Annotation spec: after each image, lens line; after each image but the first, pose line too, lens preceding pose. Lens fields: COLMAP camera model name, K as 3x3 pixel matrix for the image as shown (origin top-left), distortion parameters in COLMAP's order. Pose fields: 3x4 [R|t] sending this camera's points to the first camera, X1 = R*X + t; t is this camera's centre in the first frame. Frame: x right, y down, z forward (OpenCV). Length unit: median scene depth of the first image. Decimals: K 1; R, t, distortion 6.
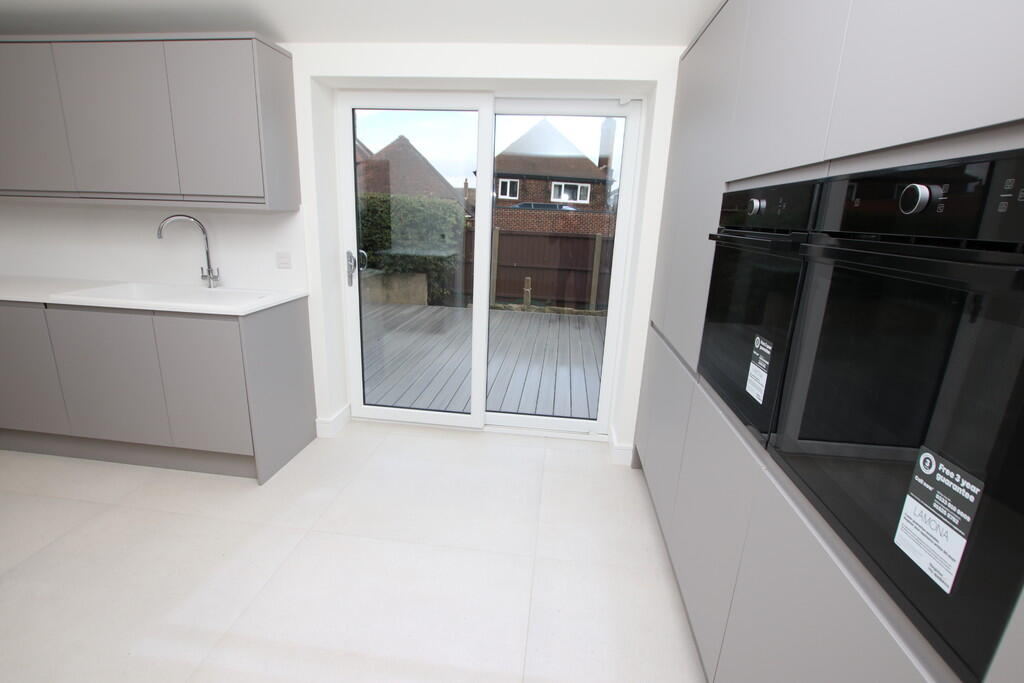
lens RADIAL K [[477.5, 0, 512.0], [0, 477.5, 341.5], [0, 0, 1]] dist [0.000400, -0.000169]
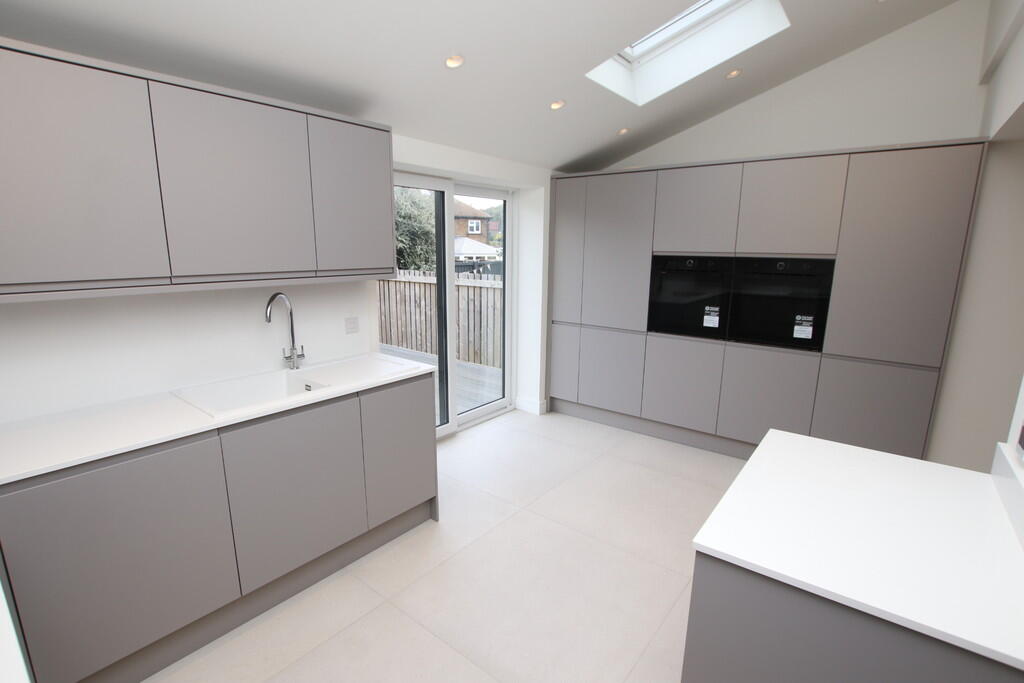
lens RADIAL K [[477.5, 0, 512.0], [0, 477.5, 341.5], [0, 0, 1]] dist [0.000400, -0.000169]
pose [[0.526853, -0.201057, 0.825834, -1.151325], [0.228665, 0.969326, 0.090111, -0.150745], [-0.818620, 0.141364, 0.556667, 0.164996]]
